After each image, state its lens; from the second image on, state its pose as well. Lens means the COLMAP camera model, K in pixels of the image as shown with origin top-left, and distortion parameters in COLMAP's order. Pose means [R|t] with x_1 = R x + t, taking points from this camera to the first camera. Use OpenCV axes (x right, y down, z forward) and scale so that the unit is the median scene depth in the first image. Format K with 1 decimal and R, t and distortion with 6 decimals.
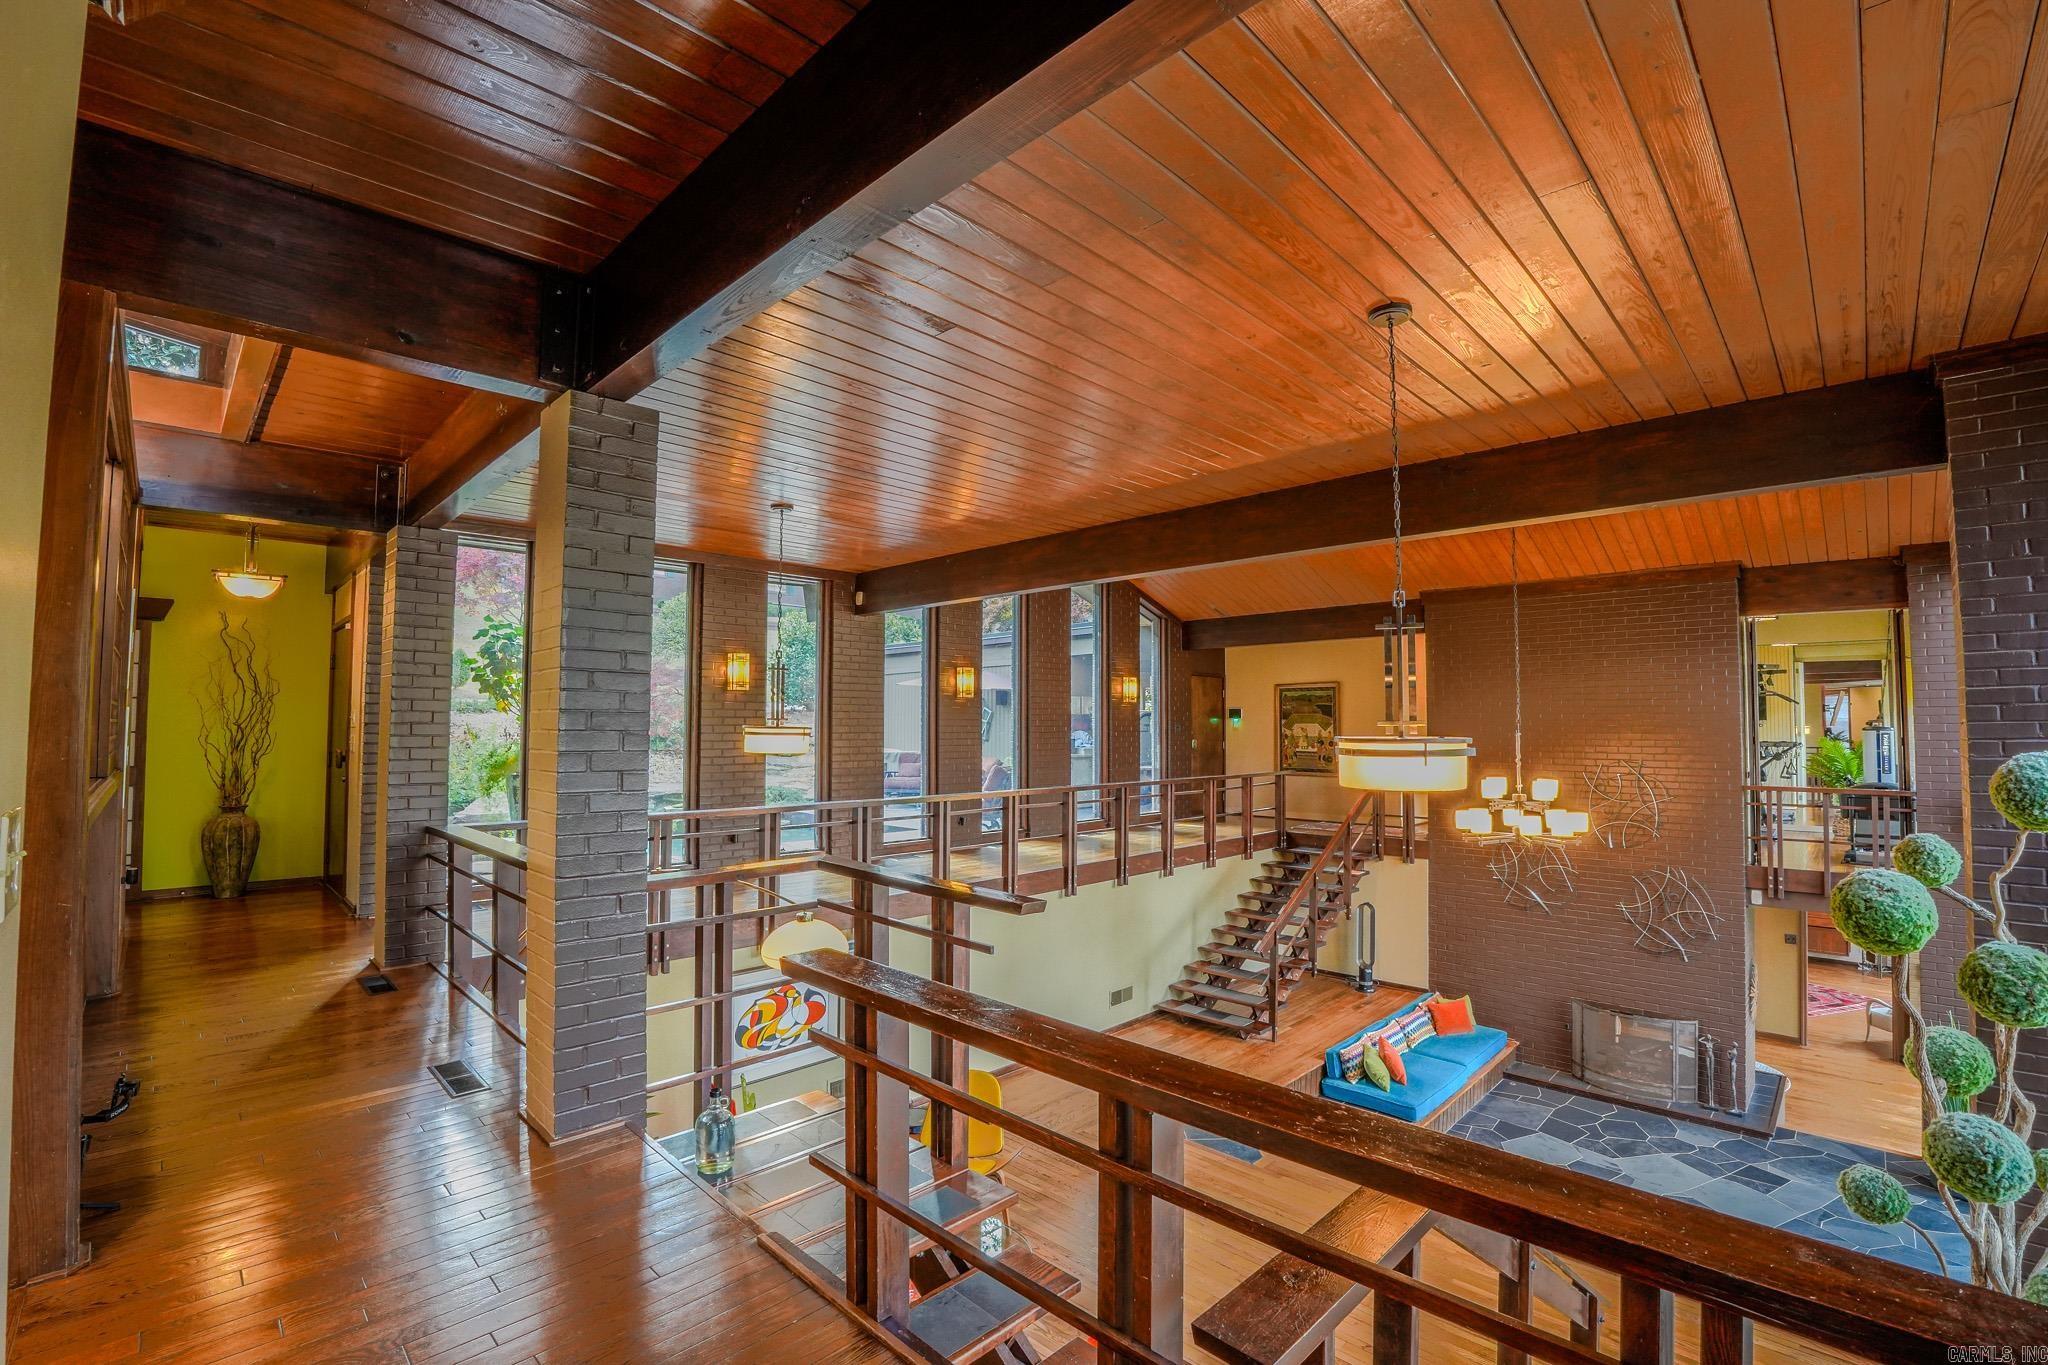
lens RADIAL K [[908.3, 0, 1024.0], [0, 908.3, 682.5], [0, 0, 1]] dist [-0.070058, 0.015251]
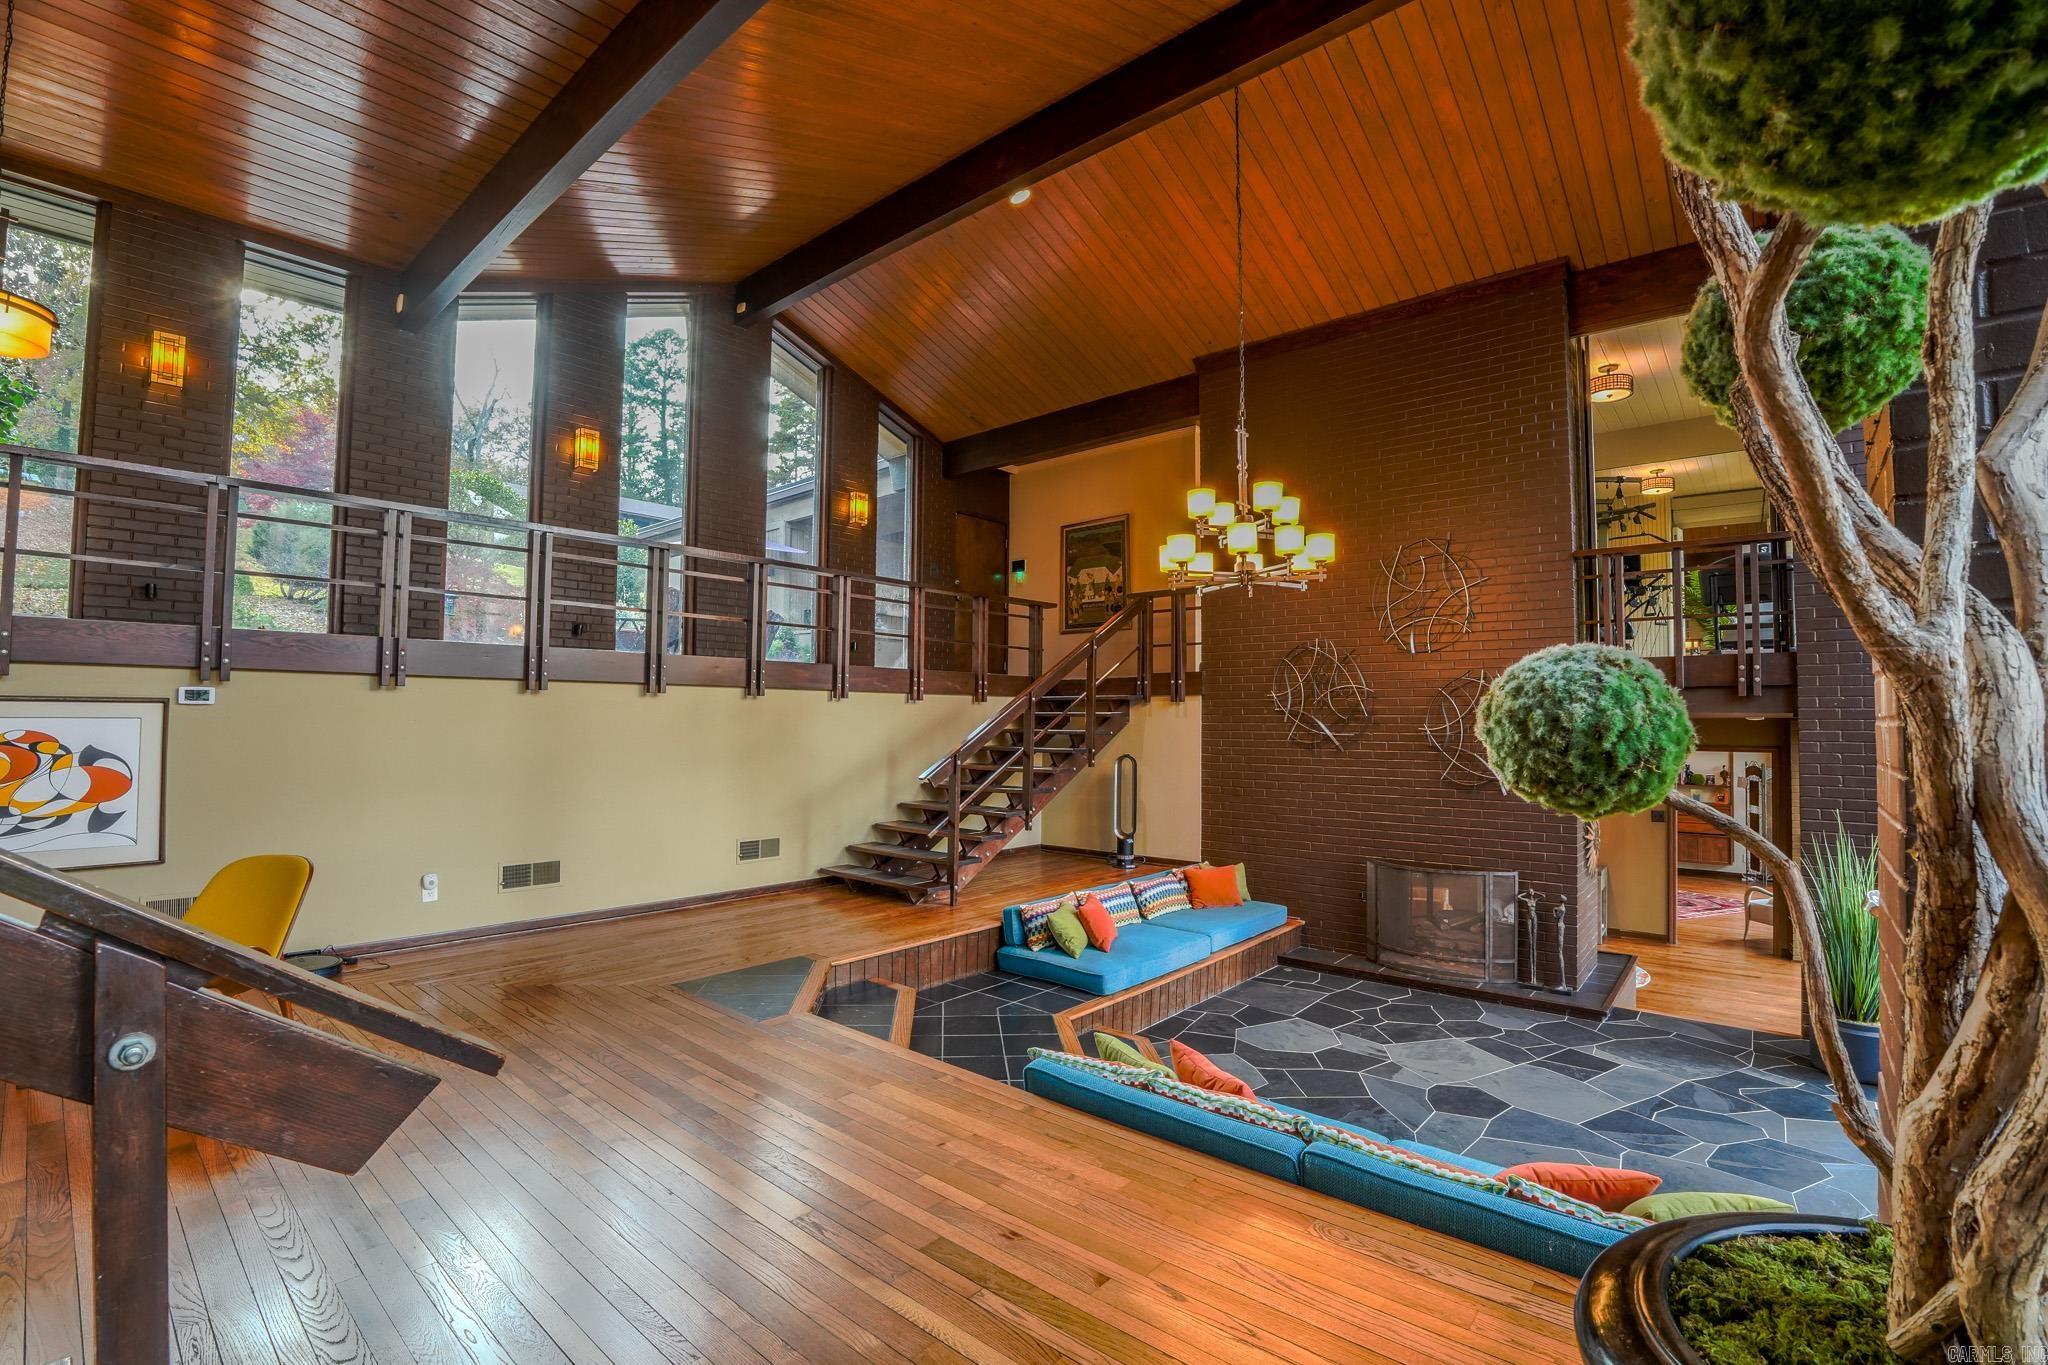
lens RADIAL K [[908.3, 0, 1024.0], [0, 908.3, 682.5], [0, 0, 1]] dist [-0.070058, 0.015251]
pose [[0.997757, 0.005946, 0.066669, 0.279542], [-0.006416, 0.999956, 0.006833, 0.207766], [-0.066625, -0.007245, 0.997752, 0.250980]]
